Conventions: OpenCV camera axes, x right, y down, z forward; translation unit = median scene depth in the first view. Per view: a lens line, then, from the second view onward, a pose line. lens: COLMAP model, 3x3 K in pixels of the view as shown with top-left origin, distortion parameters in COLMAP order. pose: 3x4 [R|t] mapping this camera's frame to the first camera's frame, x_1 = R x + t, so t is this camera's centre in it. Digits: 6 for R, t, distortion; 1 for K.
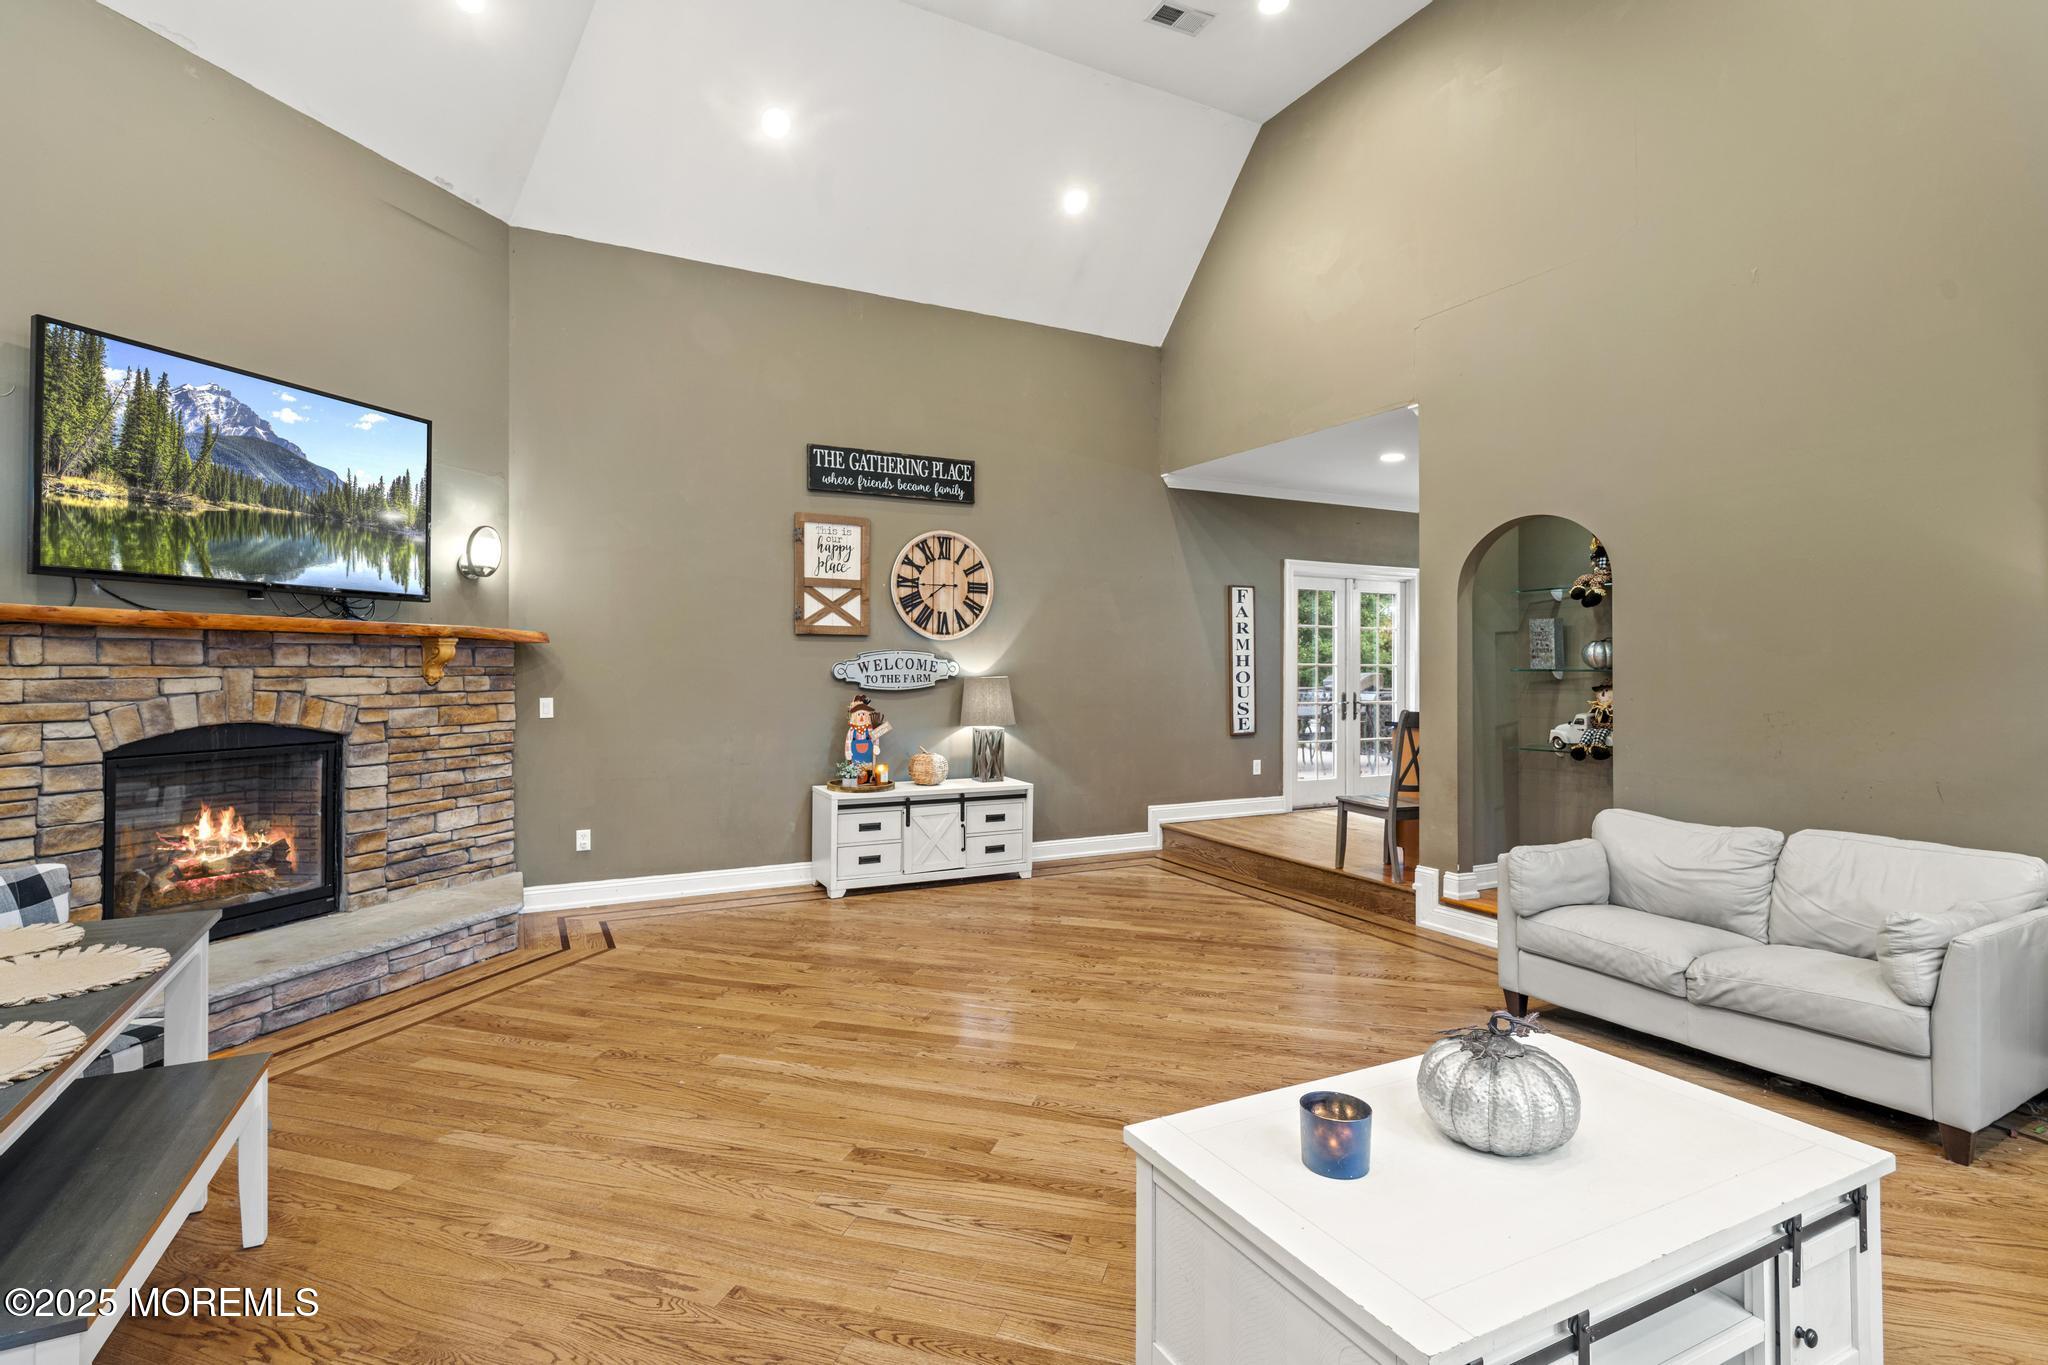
lens RADIAL K [[985.2, 0, 1046.7], [0, 985.2, 660.2], [0, 0, 1]] dist [-0.002167, 0.001210]
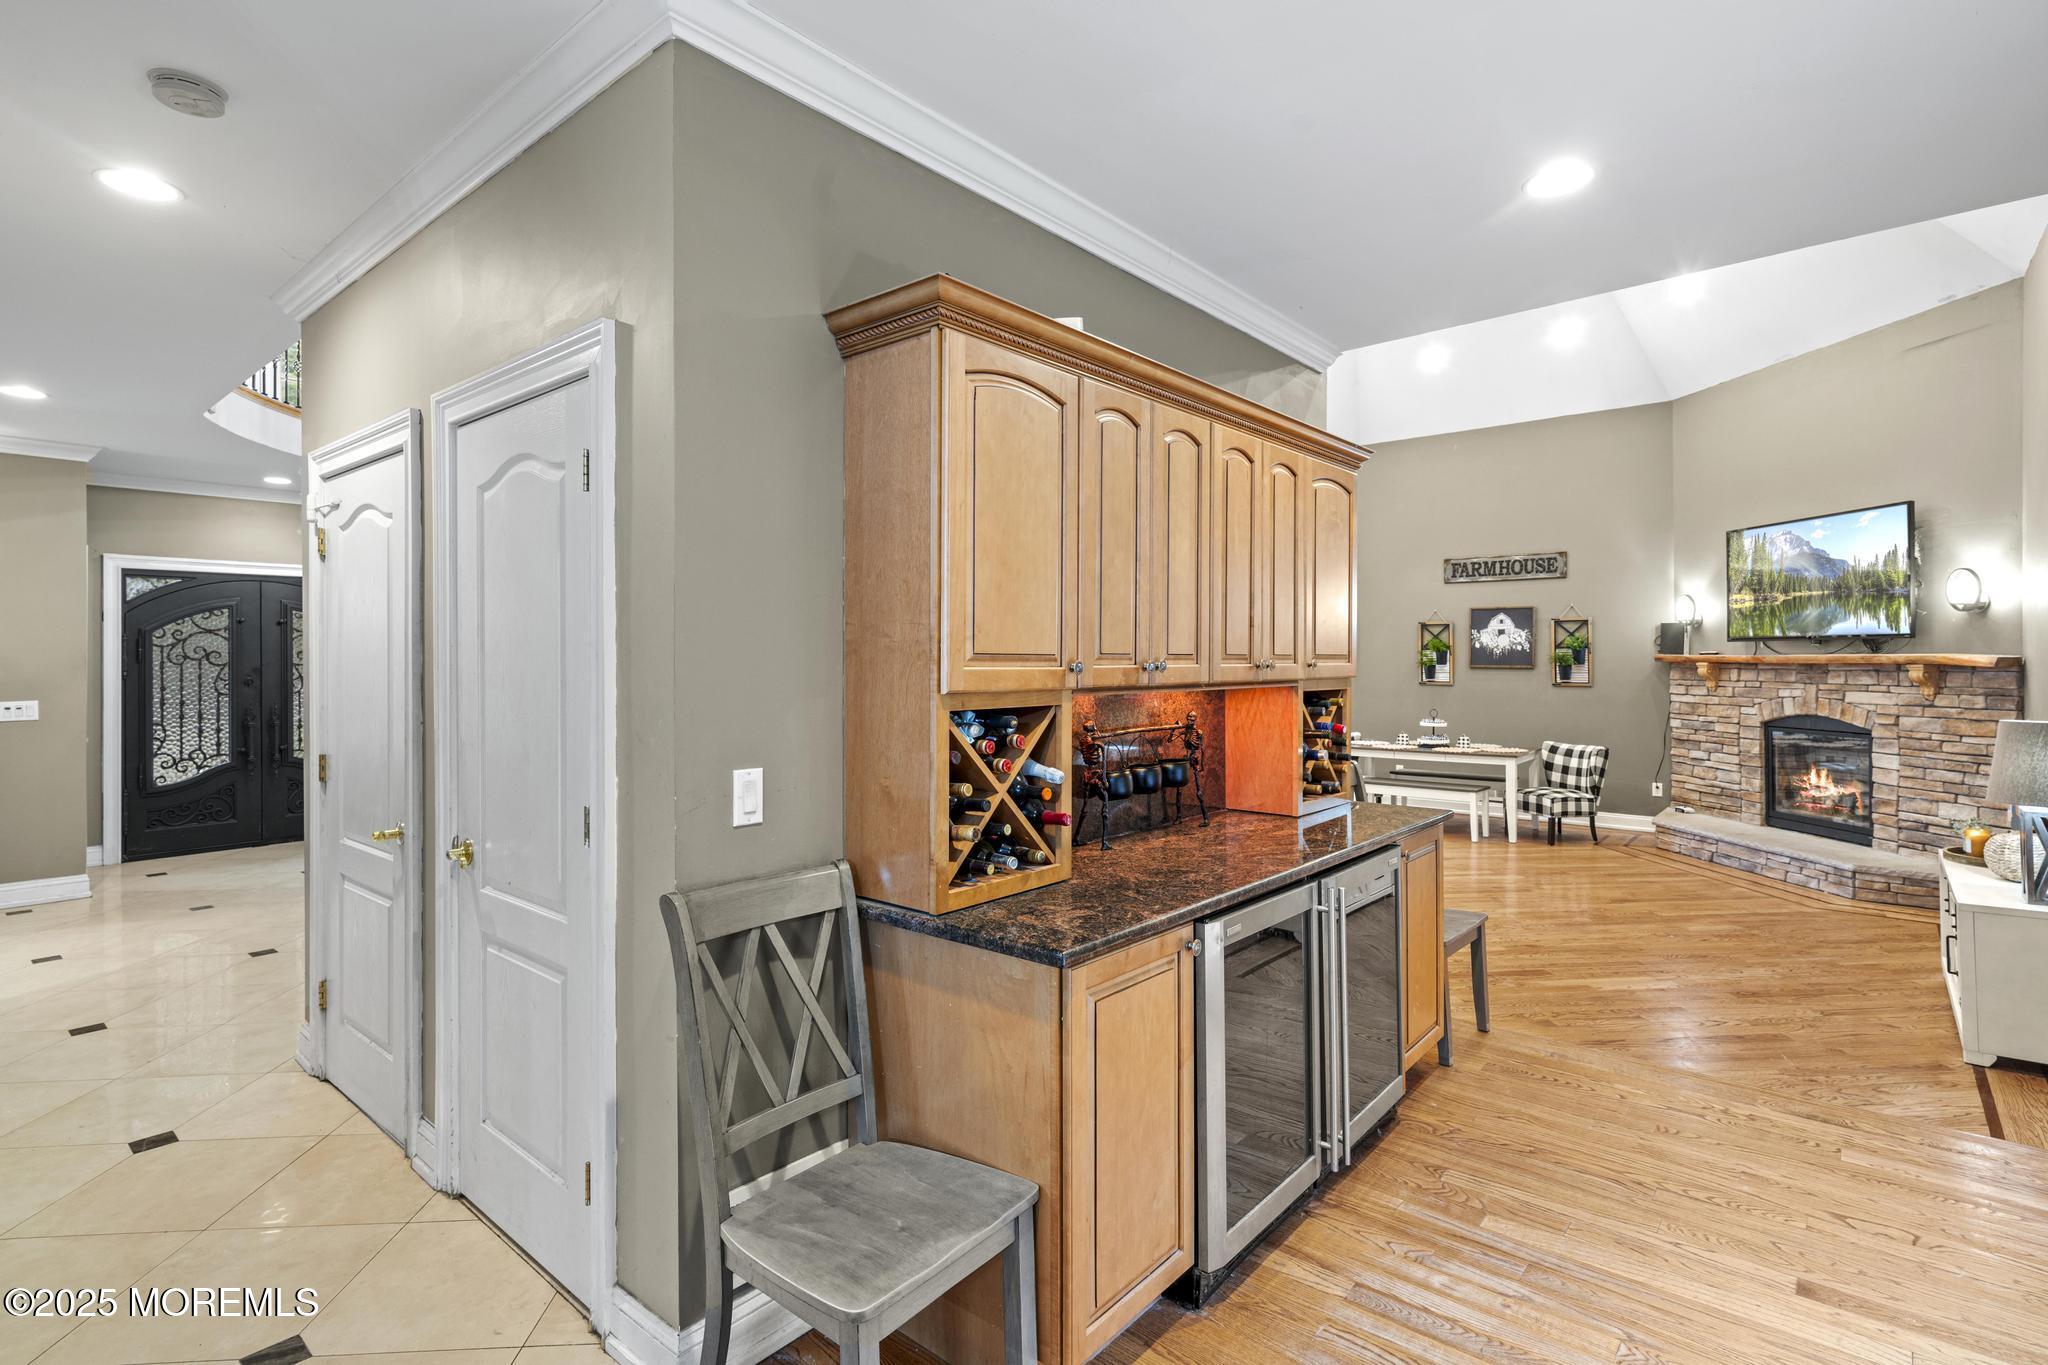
lens RADIAL K [[985.2, 0, 1009.8], [0, 985.2, 657.4], [0, 0, 1]] dist [-0.002167, 0.001210]
pose [[-0.938388, -0.002172, -0.345577, 0.950697], [0.001039, 0.999958, -0.009105, -0.021380], [0.345582, -0.008903, -0.938346, 1.784516]]
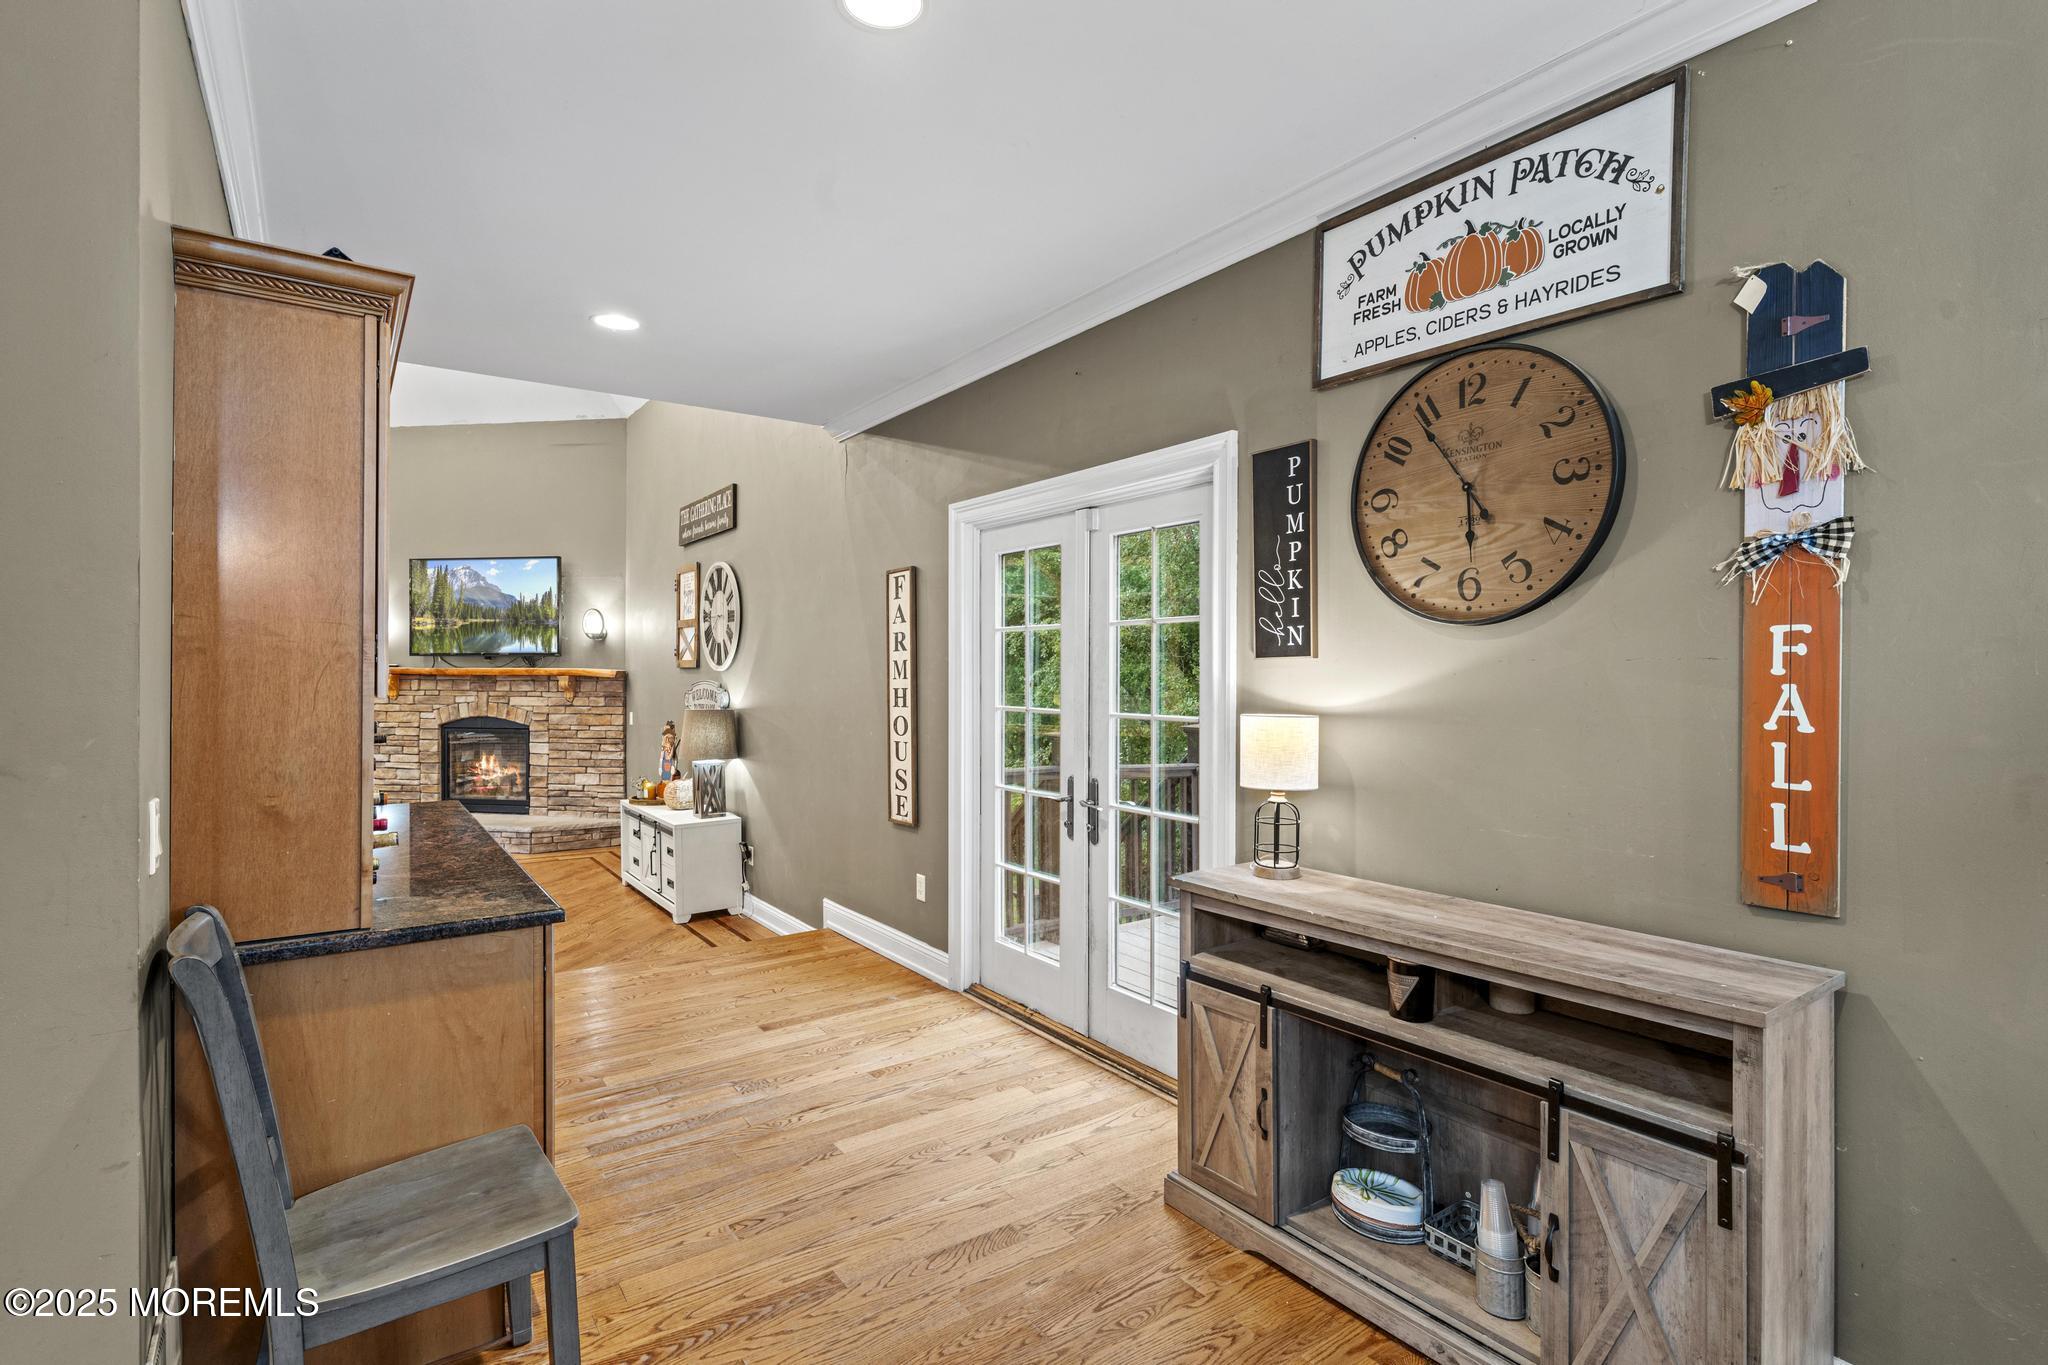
lens RADIAL K [[985.2, 0, 1029.8], [0, 985.2, 677.8], [0, 0, 1]] dist [-0.002167, 0.001210]
pose [[0.120774, 0.000219, -0.992680, 1.256236], [0.002141, 0.999998, 0.000481, -0.017852], [0.992678, -0.002184, 0.120774, 1.606840]]
